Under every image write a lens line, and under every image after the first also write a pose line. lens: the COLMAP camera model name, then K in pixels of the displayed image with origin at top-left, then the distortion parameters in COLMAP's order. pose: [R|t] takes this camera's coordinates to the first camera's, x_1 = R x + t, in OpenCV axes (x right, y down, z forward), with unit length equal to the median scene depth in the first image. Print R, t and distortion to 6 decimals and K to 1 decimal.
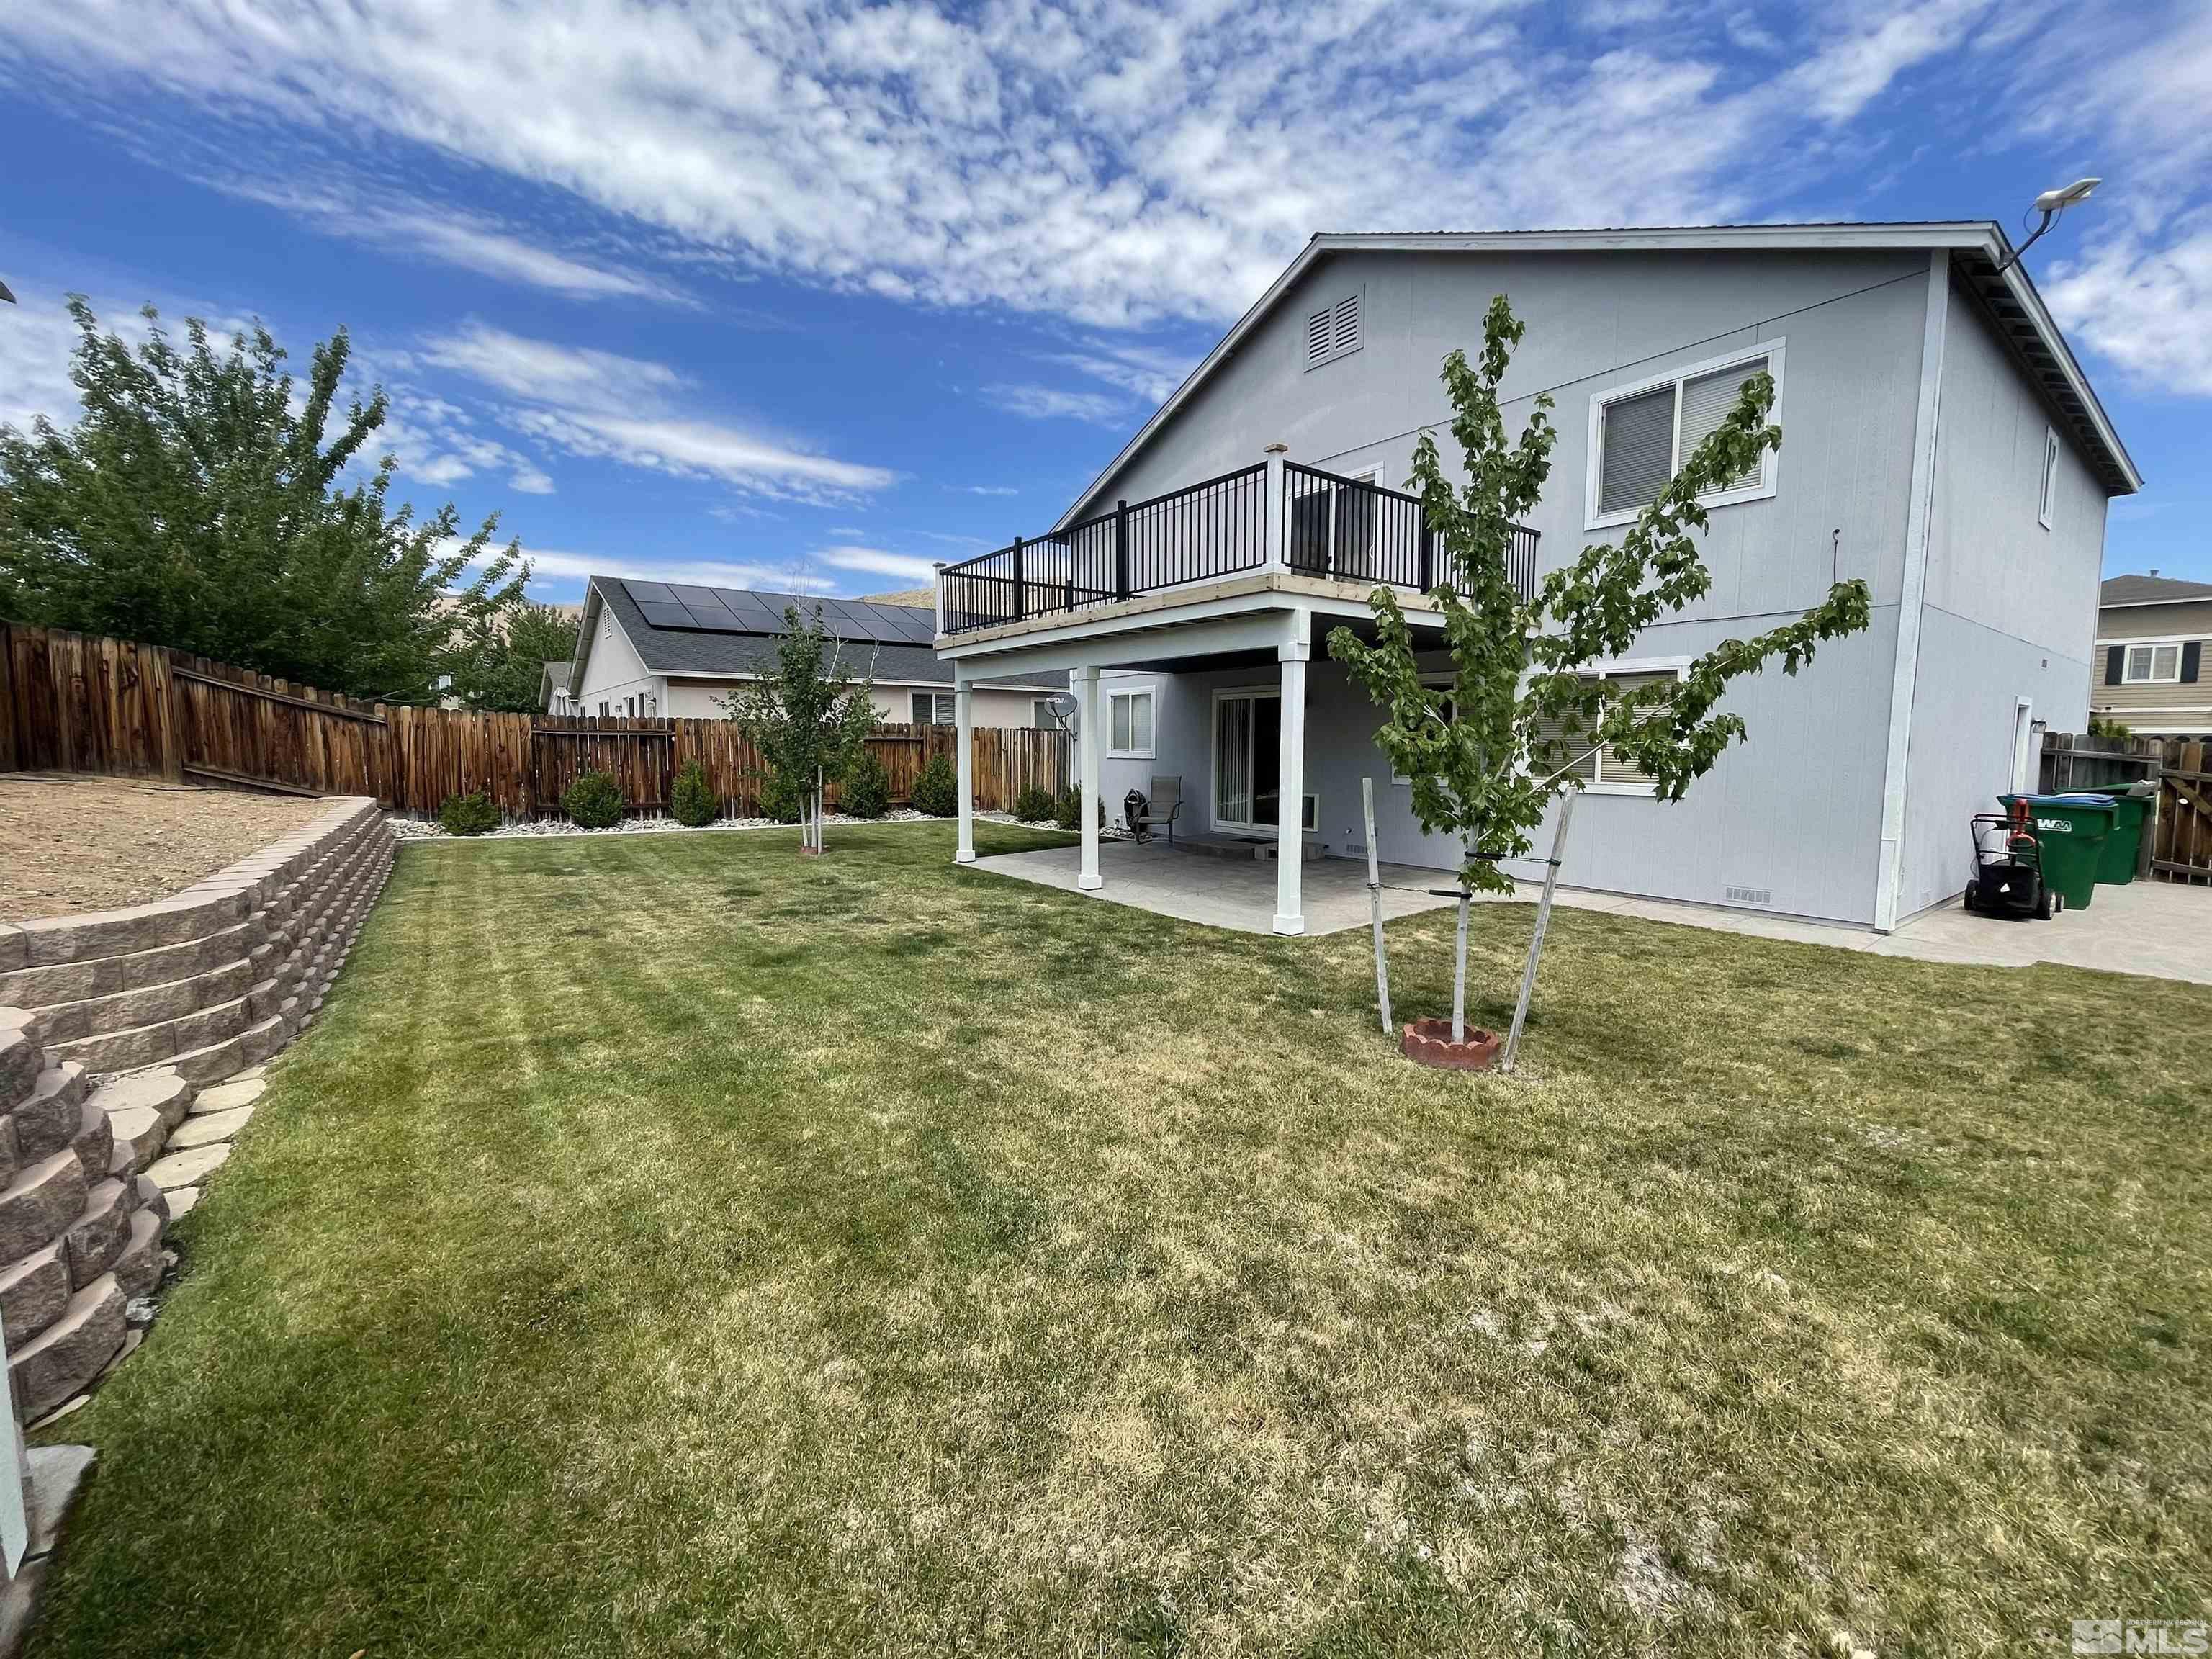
lens RADIAL K [[896.1, 0, 1102.0], [0, 896.1, 822.5], [0, 0, 1]] dist [-0.003466, 0.000050]
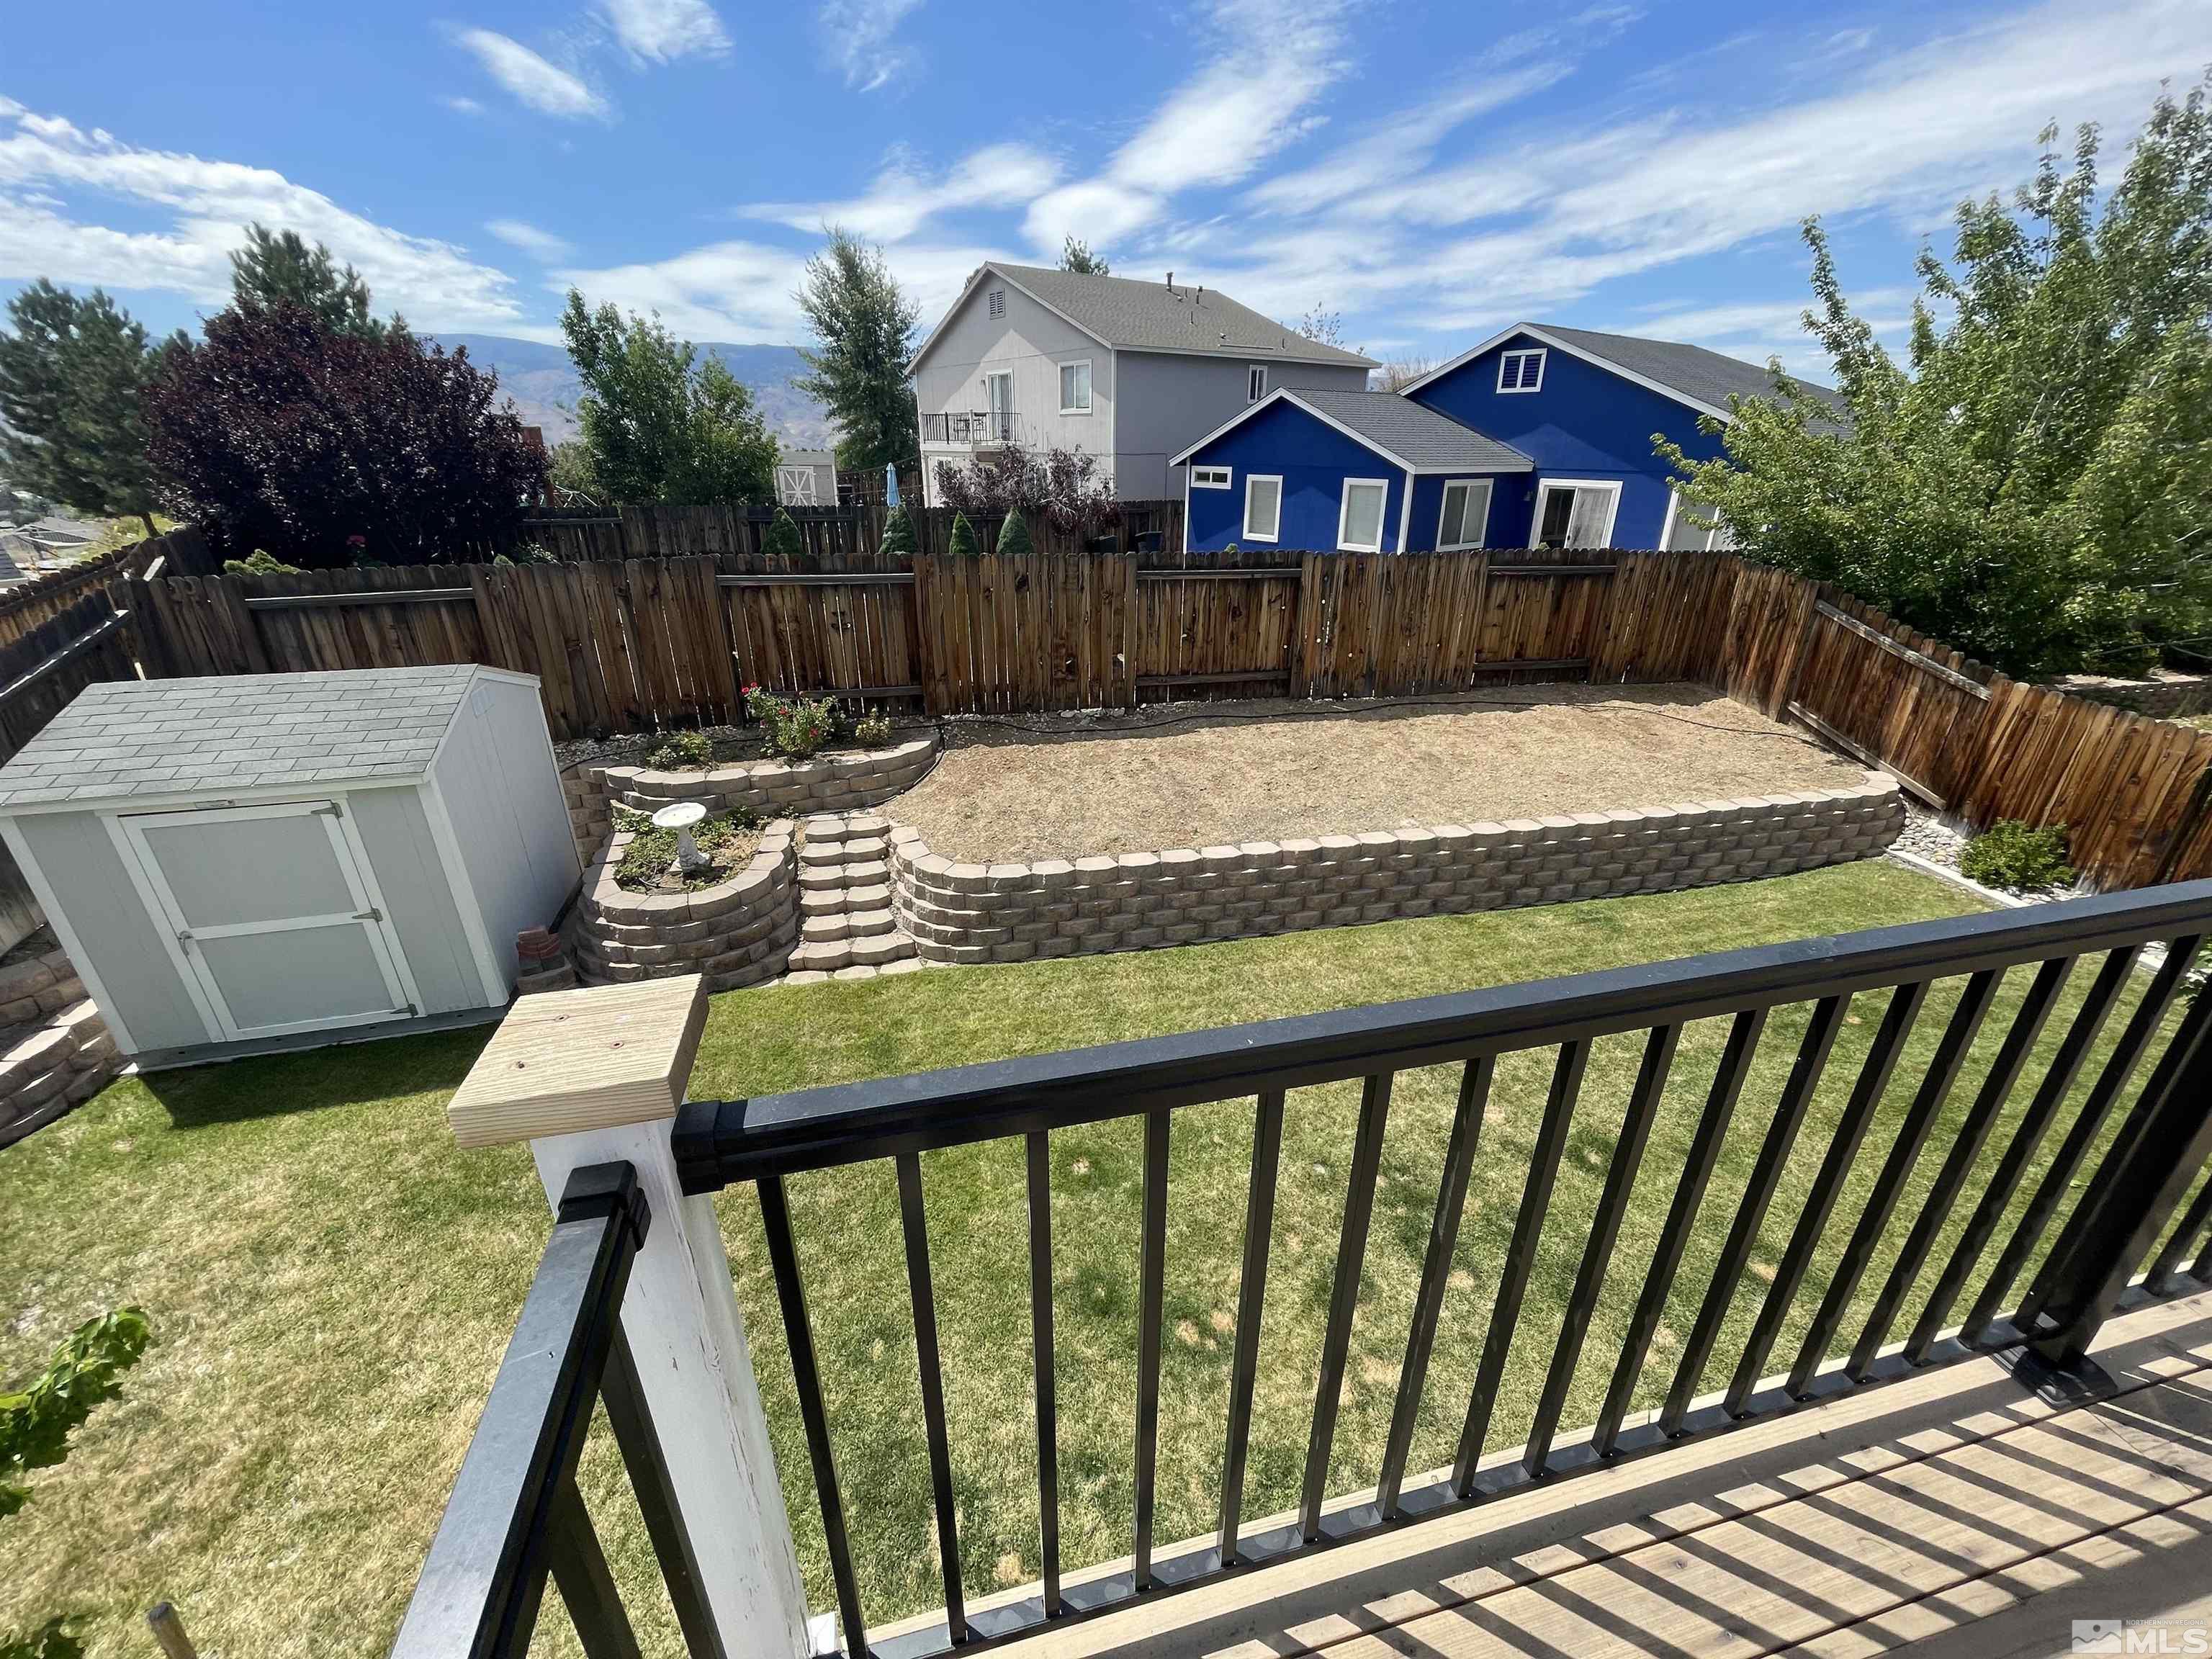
lens RADIAL K [[896.1, 0, 1102.0], [0, 896.1, 822.5], [0, 0, 1]] dist [-0.003466, 0.000050]
pose [[-0.397406, 0.360303, -0.843949, 0.143672], [-0.085706, 0.901099, 0.425059, -0.284271], [0.913632, 0.241252, -0.327222, 0.630130]]
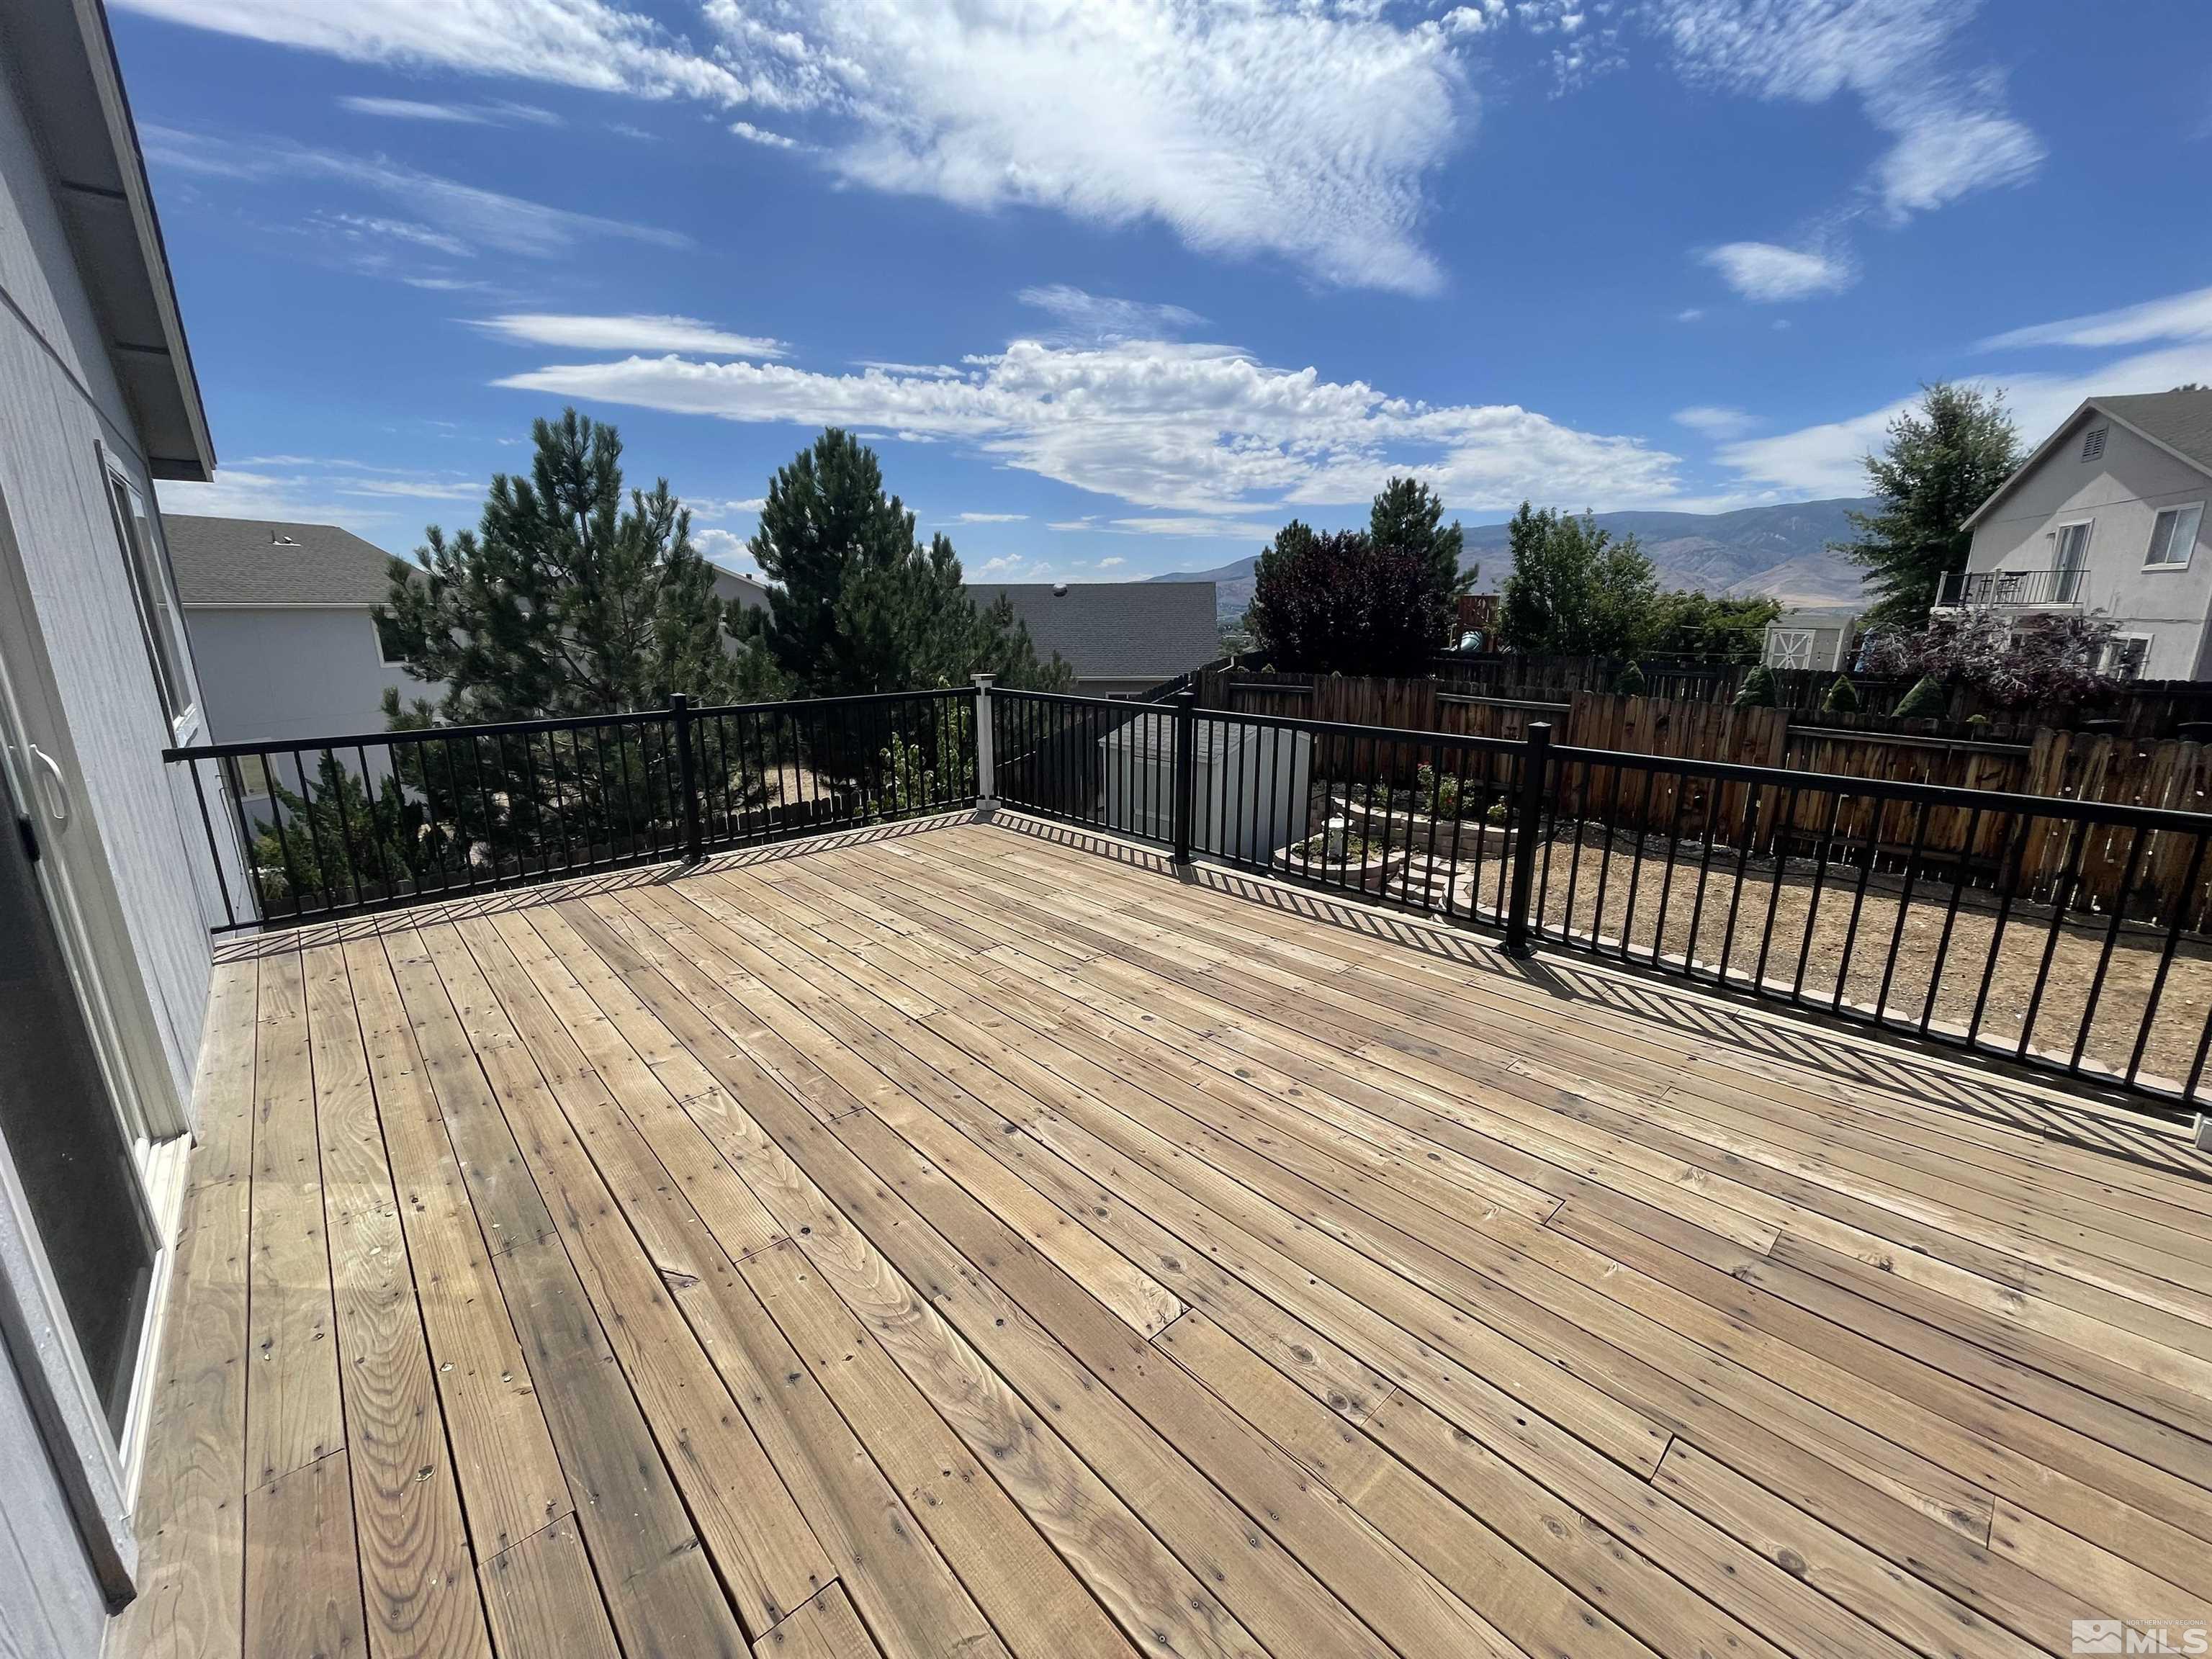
lens RADIAL K [[886.8, 0, 1095.7], [0, 886.8, 832.7], [0, 0, 1]] dist [-0.000815, -0.000284]
pose [[-0.995858, 0.028925, -0.086193, 0.096693], [-0.001735, 0.941822, 0.336108, -0.334694], [0.090901, 0.334865, -0.937871, 1.116325]]
